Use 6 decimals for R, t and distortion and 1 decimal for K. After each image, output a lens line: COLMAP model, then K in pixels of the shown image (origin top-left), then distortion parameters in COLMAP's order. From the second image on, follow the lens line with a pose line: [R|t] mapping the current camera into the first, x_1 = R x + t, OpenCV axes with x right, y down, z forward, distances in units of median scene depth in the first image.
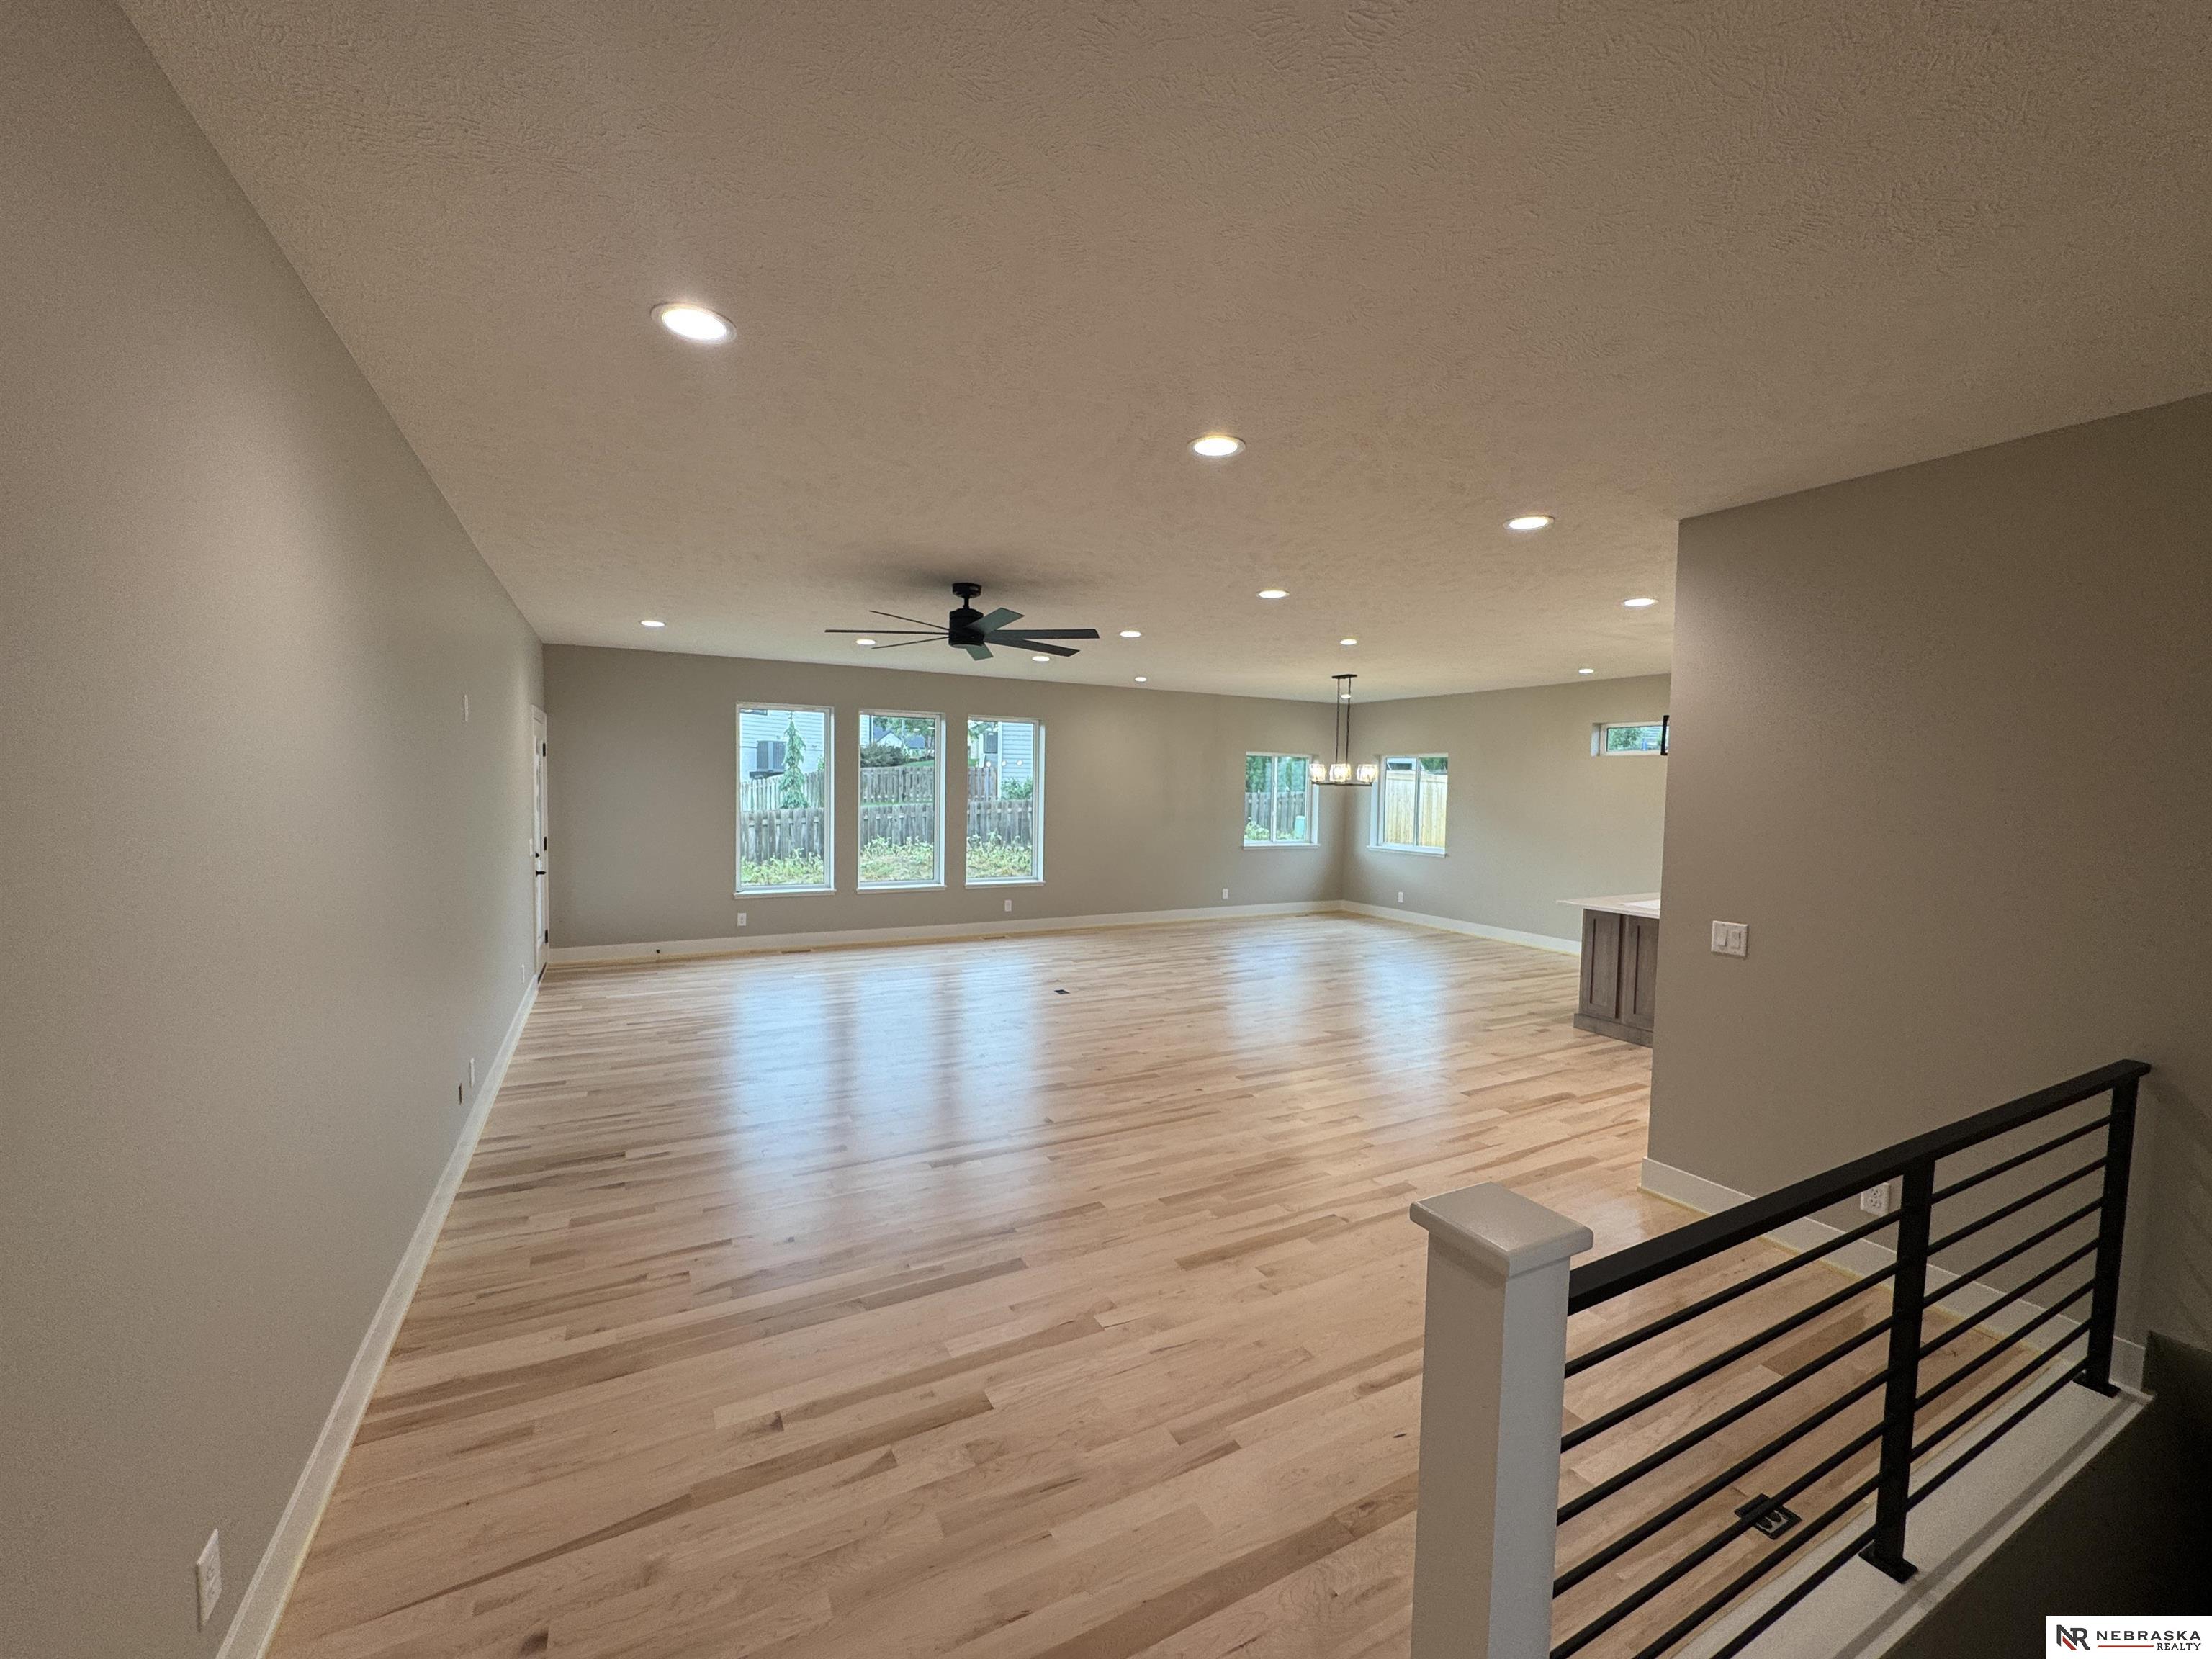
lens RADIAL K [[886.2, 0, 1106.0], [0, 886.2, 829.5], [0, 0, 1]] dist [0.000054, -0.000038]
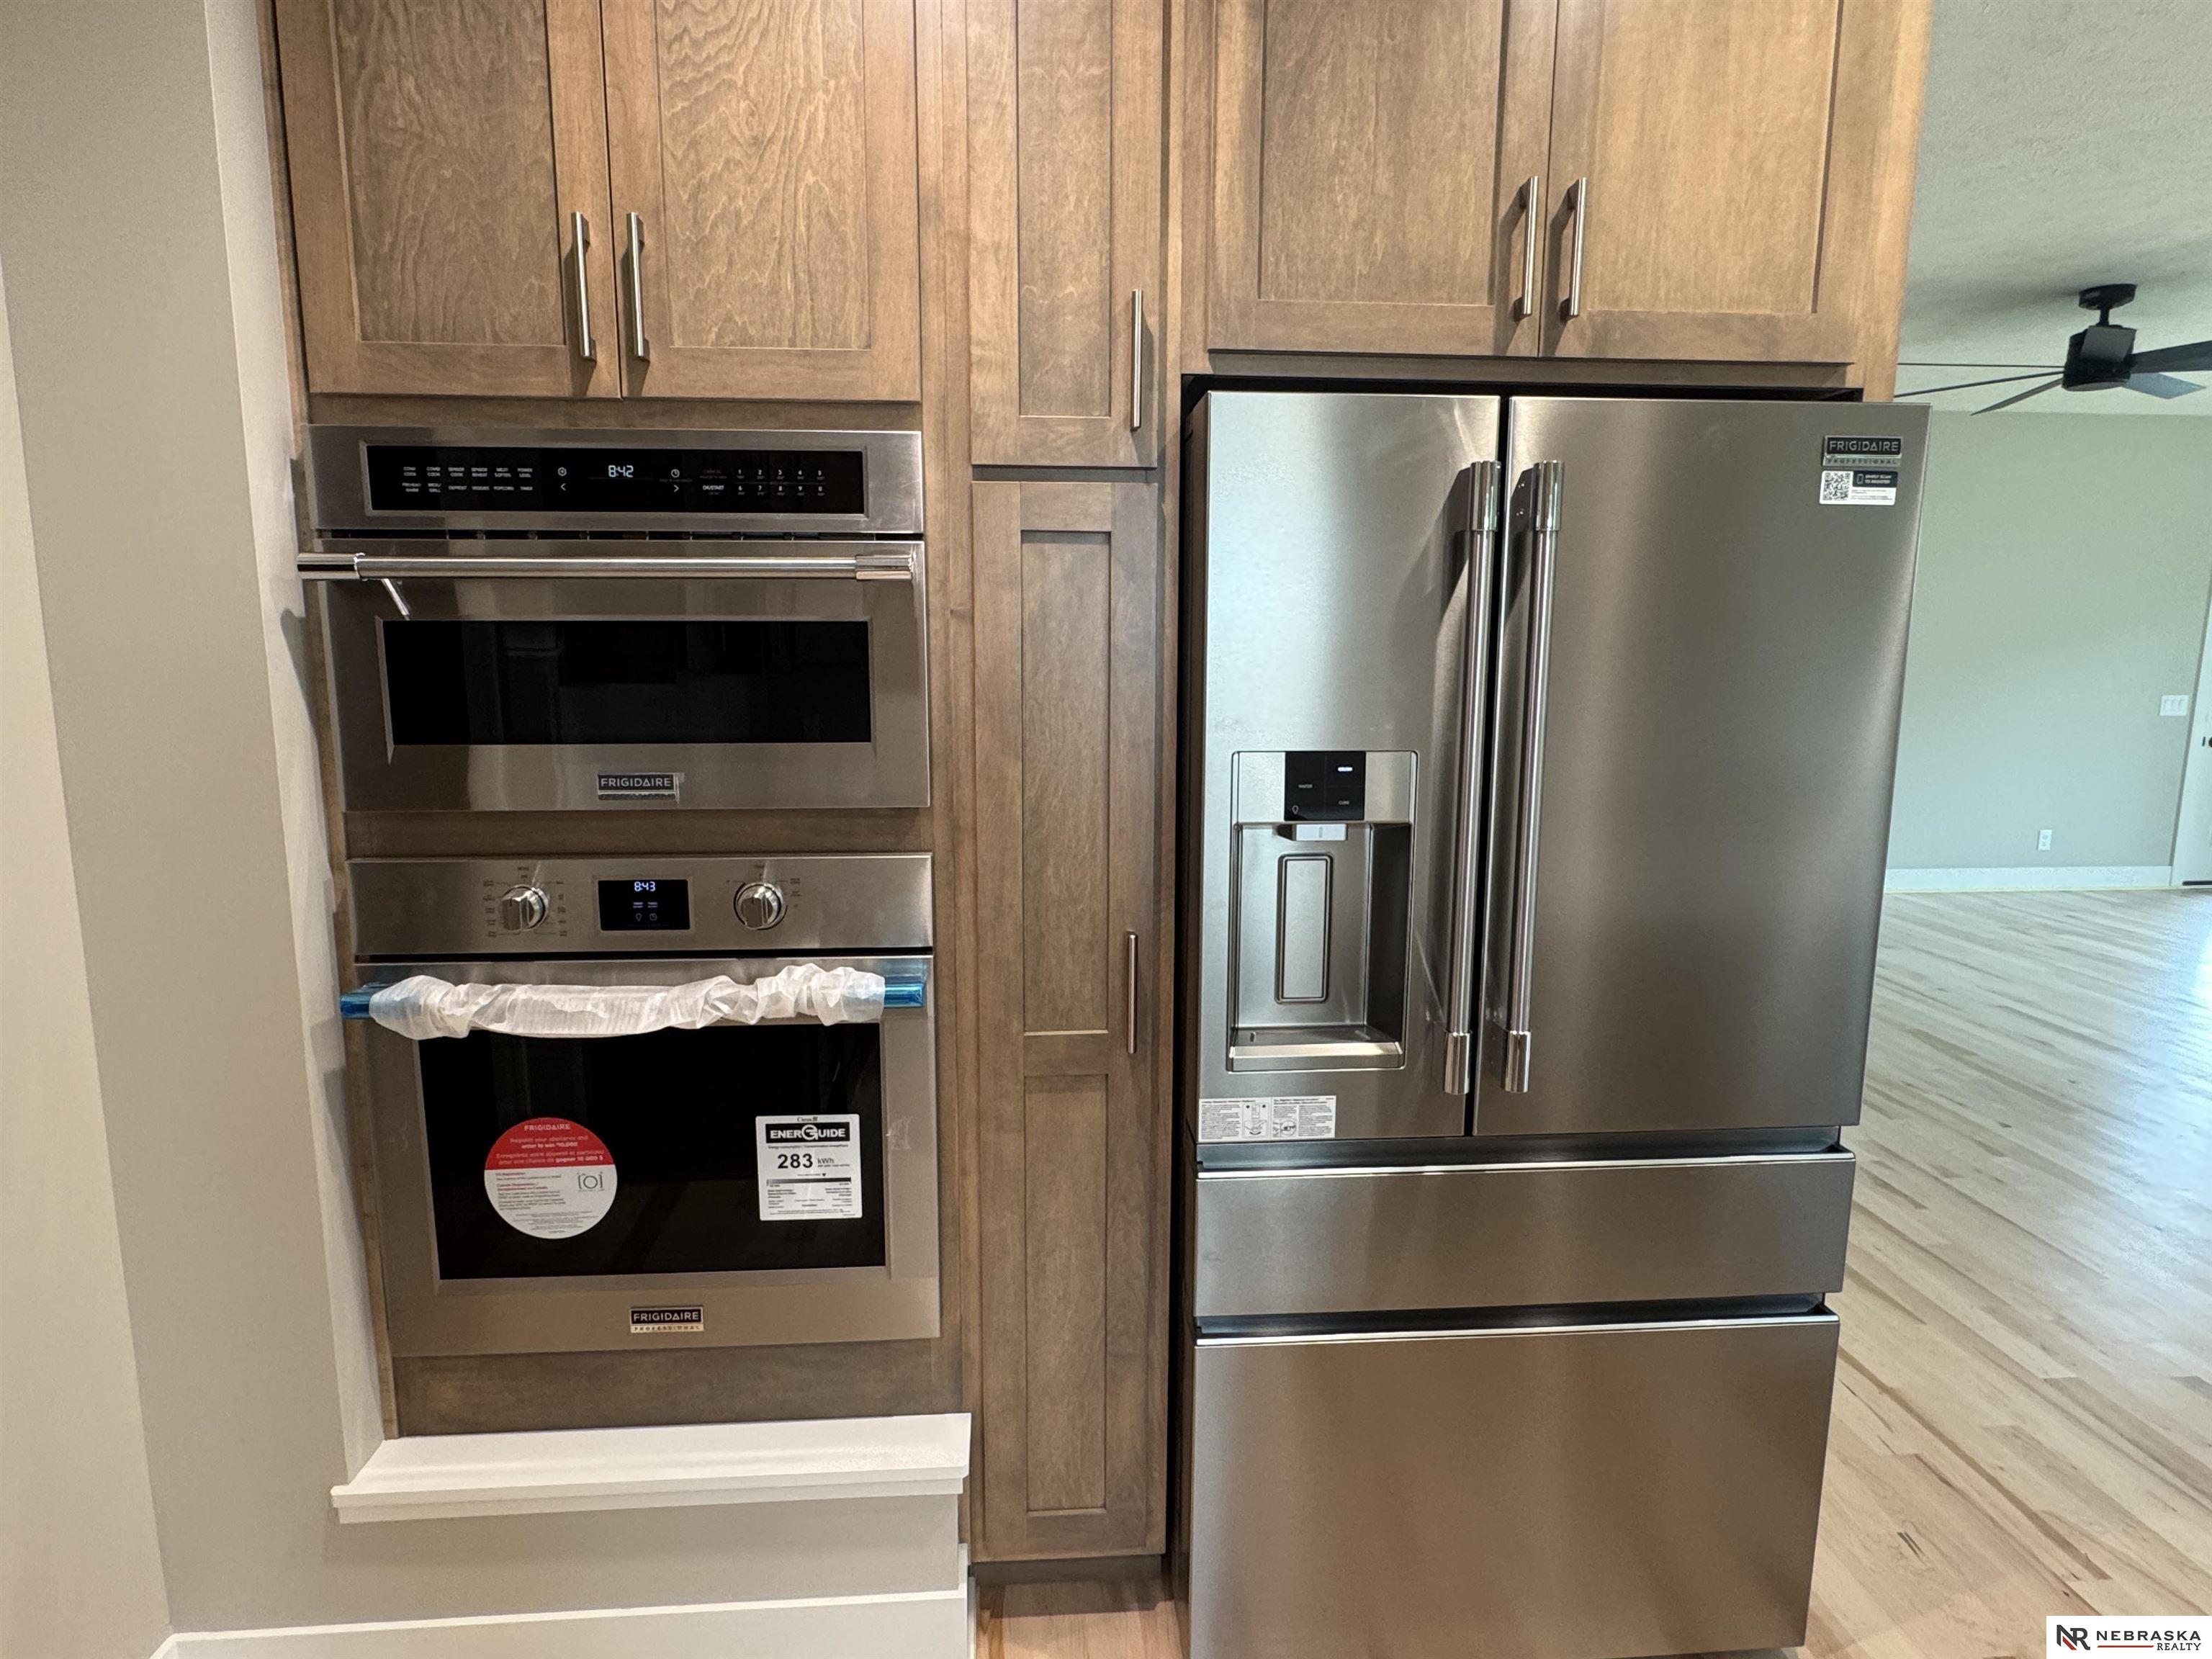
lens RADIAL K [[1167.8, 0, 1106.0], [0, 1167.8, 829.5], [0, 0, 1]] dist [-0.001529, -0.000330]
pose [[-0.410697, 0.118415, -0.904050, 0.989378], [-0.056556, 0.986313, 0.154883, 0.016749], [0.910016, 0.114740, -0.398379, 0.724421]]
